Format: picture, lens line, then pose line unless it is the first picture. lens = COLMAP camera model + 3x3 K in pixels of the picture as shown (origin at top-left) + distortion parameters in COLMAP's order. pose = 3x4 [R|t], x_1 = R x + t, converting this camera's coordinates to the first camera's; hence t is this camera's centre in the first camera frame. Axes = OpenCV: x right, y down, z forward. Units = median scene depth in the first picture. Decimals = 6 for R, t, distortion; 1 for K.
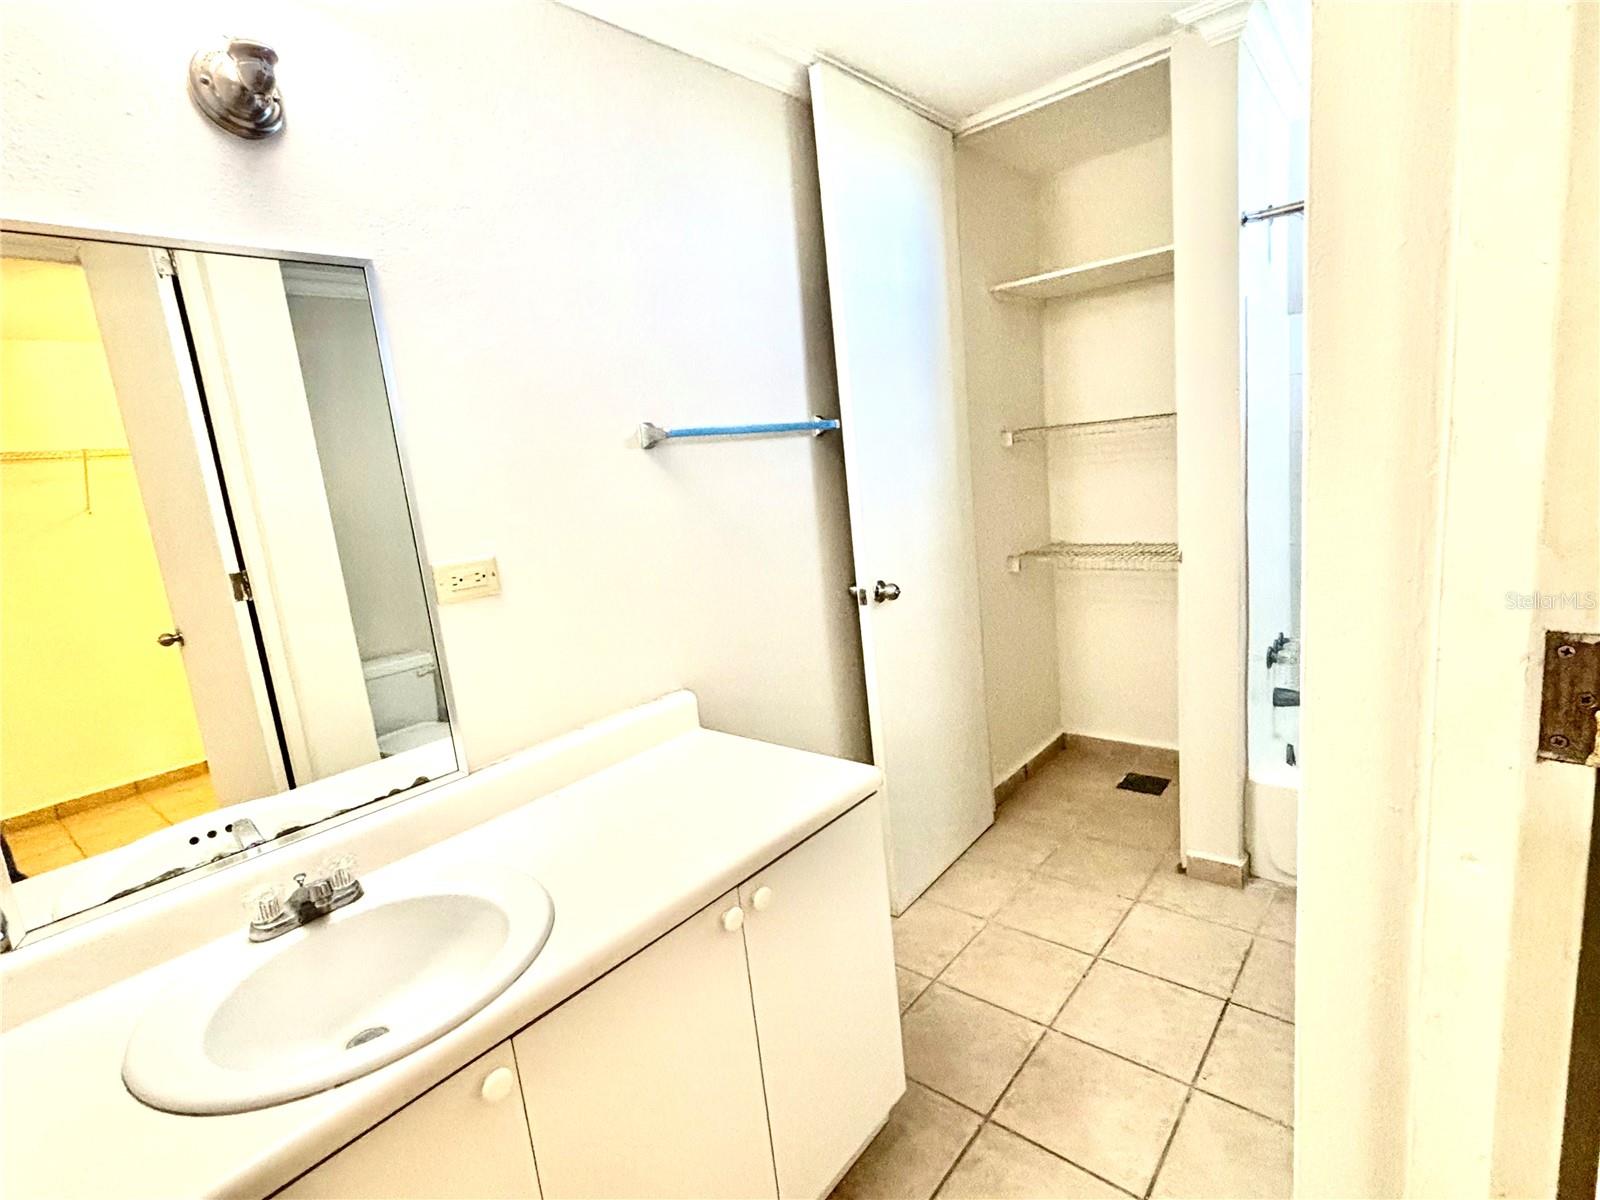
lens RADIAL K [[777.0, 0, 800.0], [0, 777.0, 600.0], [0, 0, 1]] dist [0.000358, -0.000027]
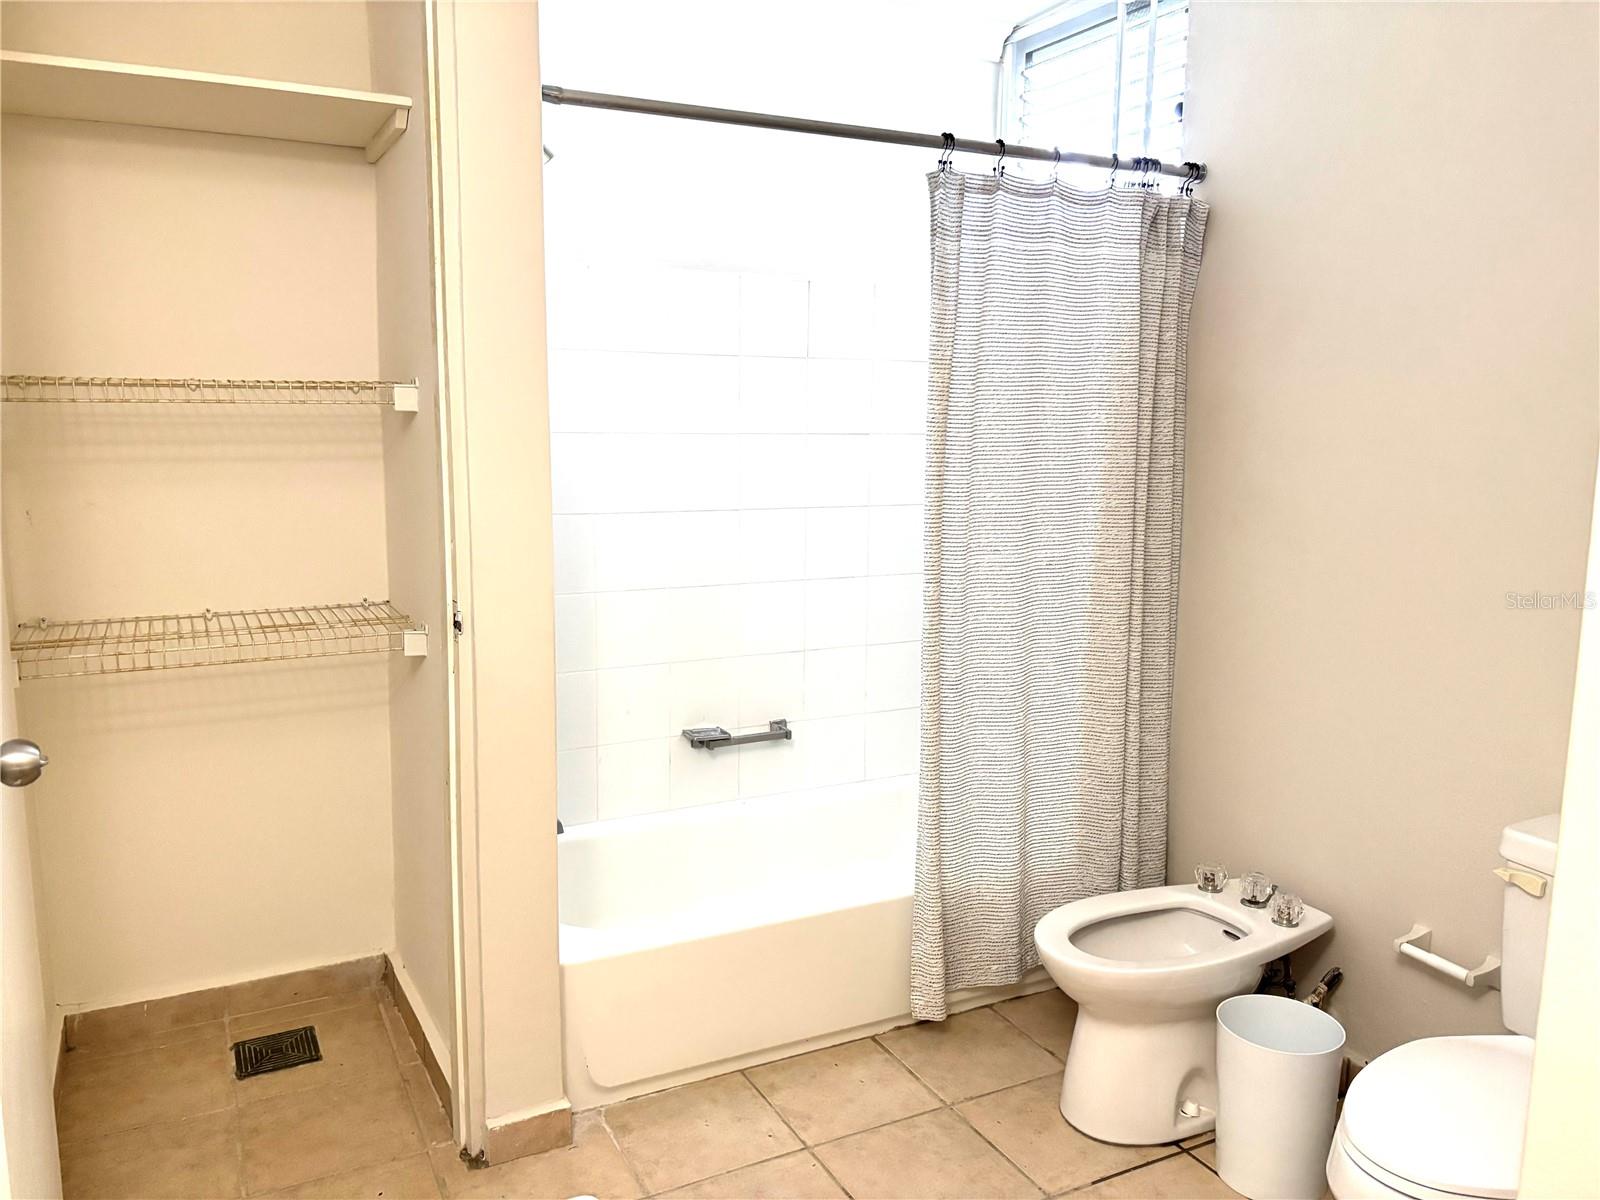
lens RADIAL K [[1211.7, 0, 800.0], [0, 1211.7, 600.0], [0, 0, 1]] dist [0.068147, -0.125238]
pose [[0.369594, -0.044650, 0.928120, -0.249654], [0.126896, 0.991912, -0.002813, -0.035420], [-0.920488, 0.118814, 0.372270, 0.385055]]
